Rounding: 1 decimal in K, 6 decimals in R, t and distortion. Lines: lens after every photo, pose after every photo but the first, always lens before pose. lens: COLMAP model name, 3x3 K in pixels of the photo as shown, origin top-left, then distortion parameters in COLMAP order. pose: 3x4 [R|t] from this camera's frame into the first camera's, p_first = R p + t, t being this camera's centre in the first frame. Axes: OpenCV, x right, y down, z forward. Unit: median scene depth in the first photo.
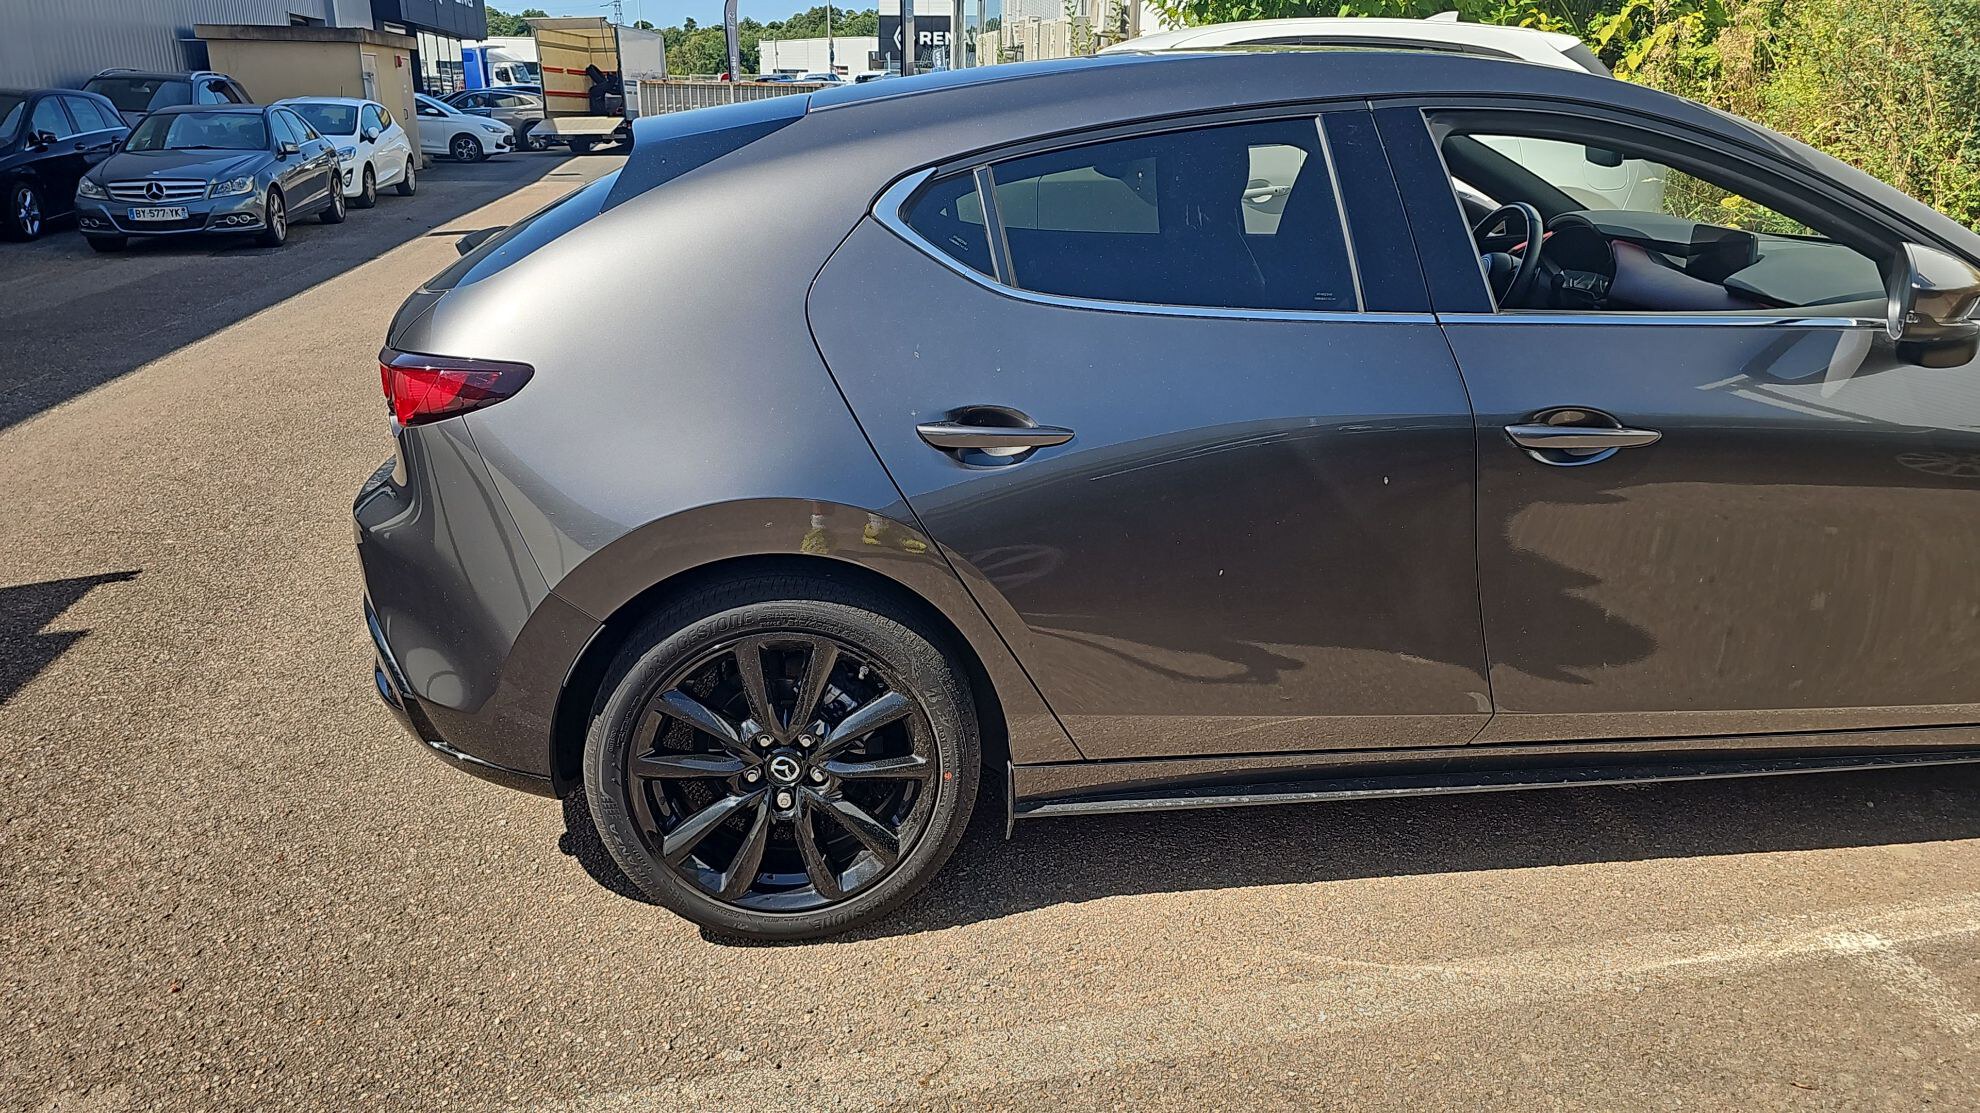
lens RADIAL K [[1398.6, 0, 984.4], [0, 1398.6, 592.6], [0, 0, 1]] dist [0.065568, -0.077437]
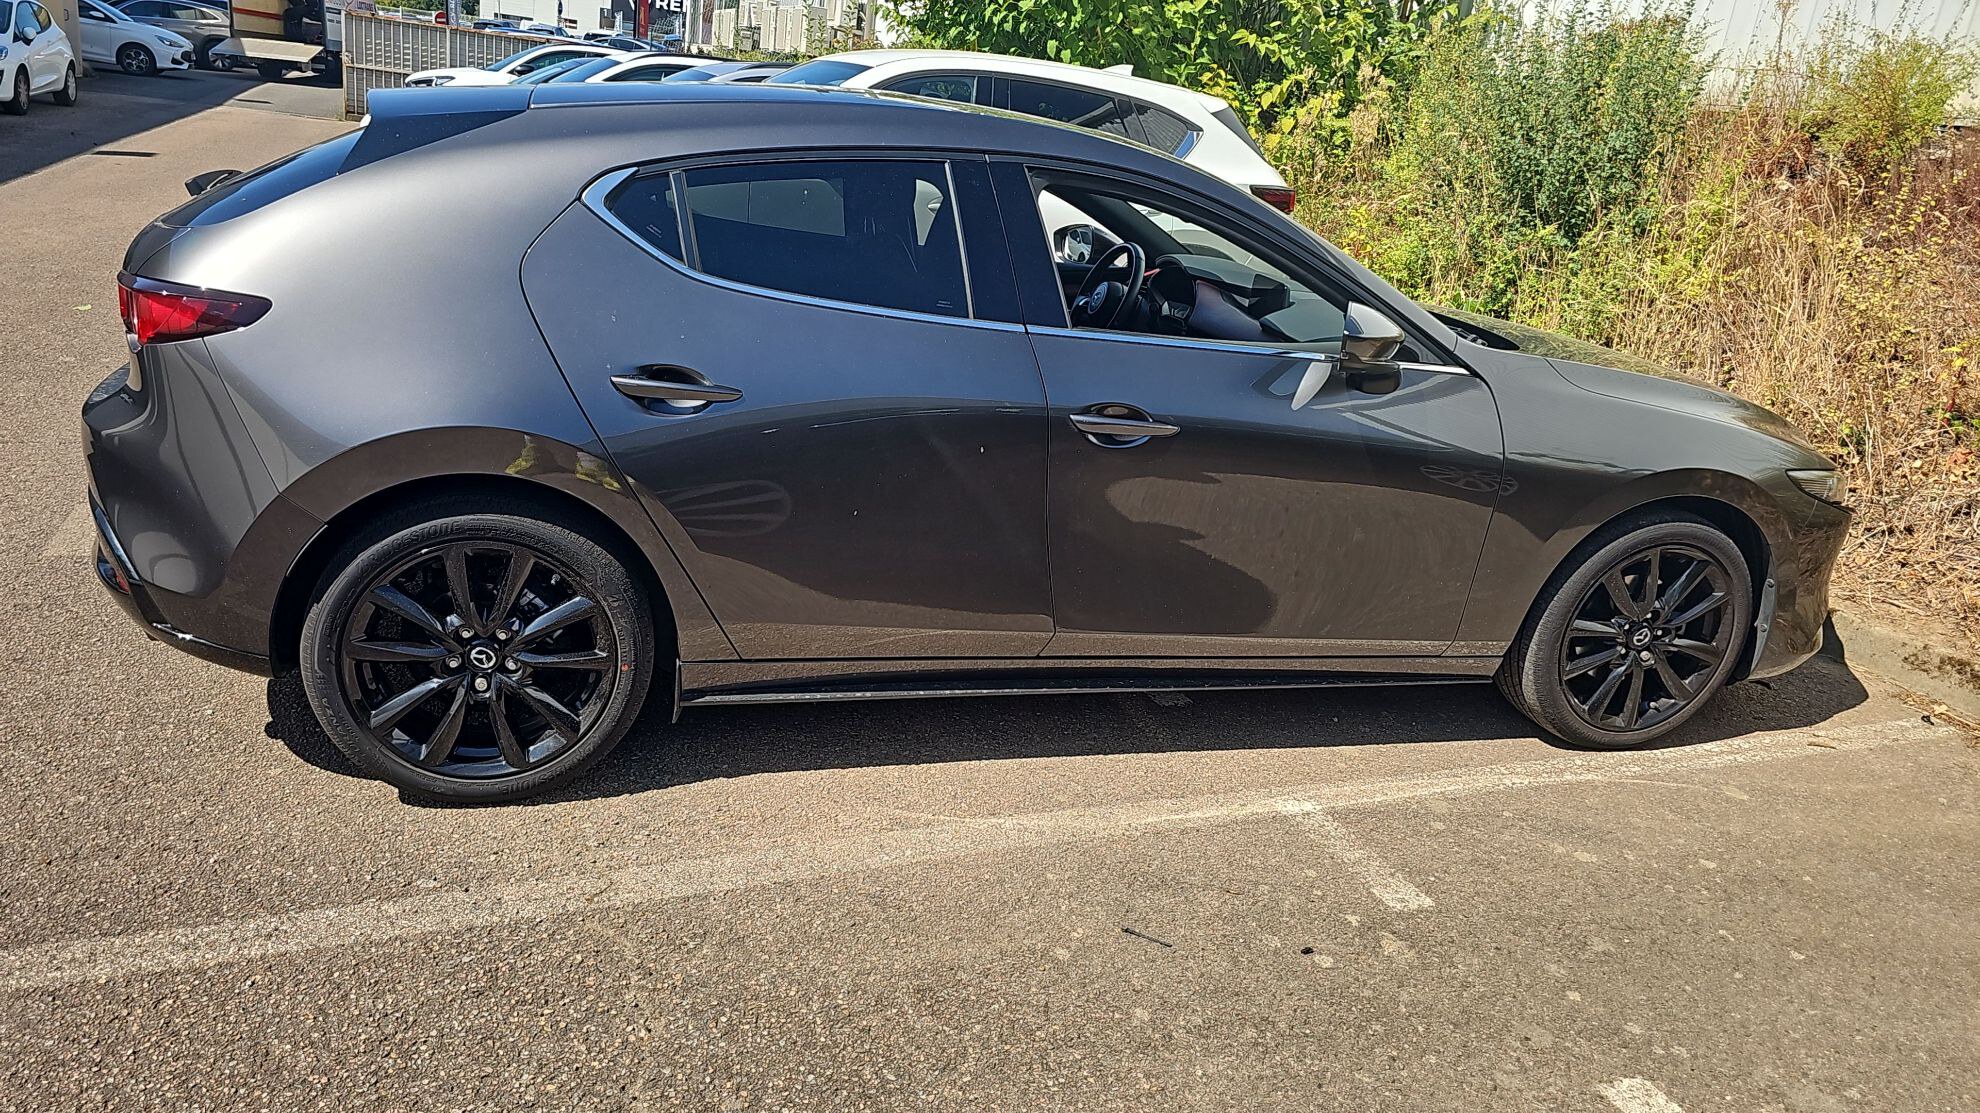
lens RADIAL K [[1398.6, 0, 984.4], [0, 1398.6, 592.6], [0, 0, 1]] dist [0.065568, -0.077437]
pose [[0.978650, 0.047133, 0.200055, 0.032205], [-0.048230, 0.998836, 0.000614, 0.049025], [-0.199793, -0.010250, 0.979785, -0.254036]]
